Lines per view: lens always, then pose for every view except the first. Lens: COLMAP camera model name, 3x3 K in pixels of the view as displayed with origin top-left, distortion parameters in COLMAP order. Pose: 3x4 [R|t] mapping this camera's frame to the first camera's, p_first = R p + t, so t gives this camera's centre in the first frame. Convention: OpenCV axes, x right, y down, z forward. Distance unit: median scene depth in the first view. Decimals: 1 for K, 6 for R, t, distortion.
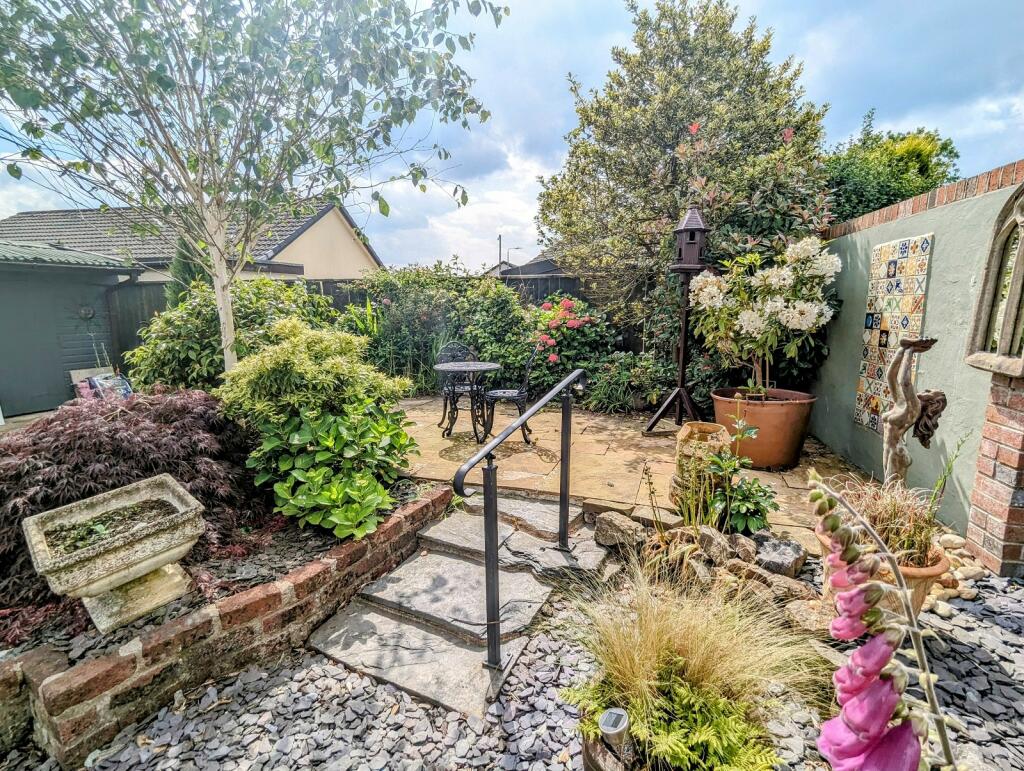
lens RADIAL K [[486.7, 0, 508.8], [0, 486.7, 389.7], [0, 0, 1]] dist [-0.002290, -0.001185]
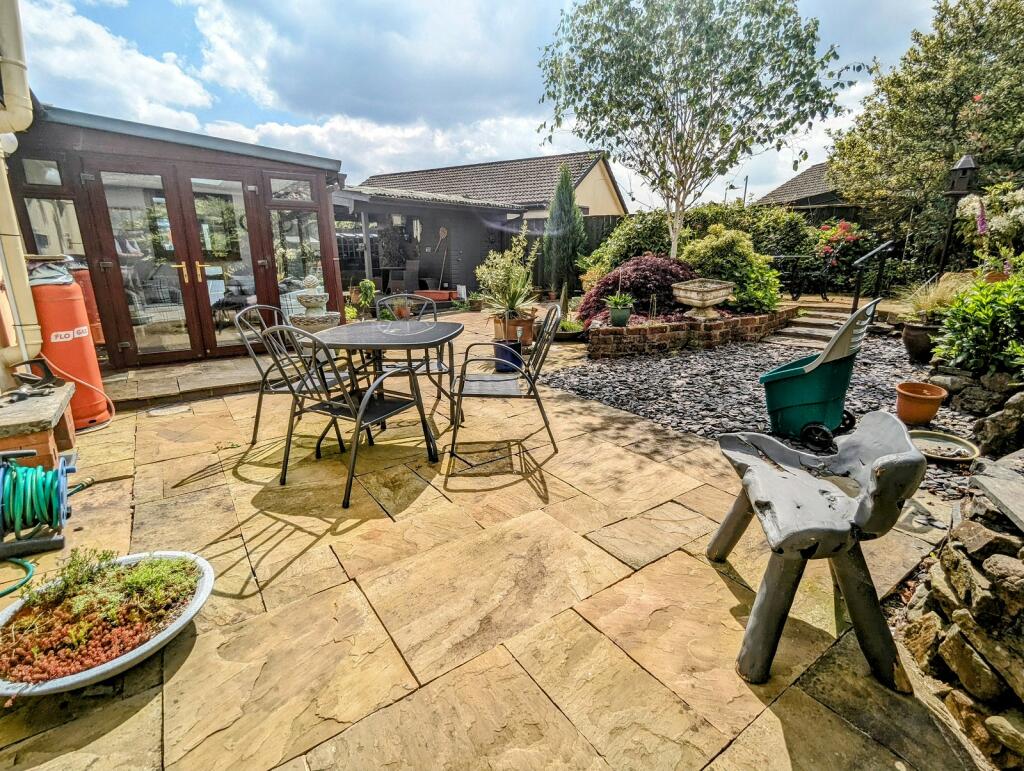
lens RADIAL K [[482.2, 0, 512.0], [0, 482.2, 385.5], [0, 0, 1]] dist [-0.002076, -0.000035]
pose [[0.937079, 0.096209, -0.335599, -0.379848], [-0.063556, 0.992227, 0.106985, 0.275706], [0.343284, -0.078925, 0.935910, -0.948288]]
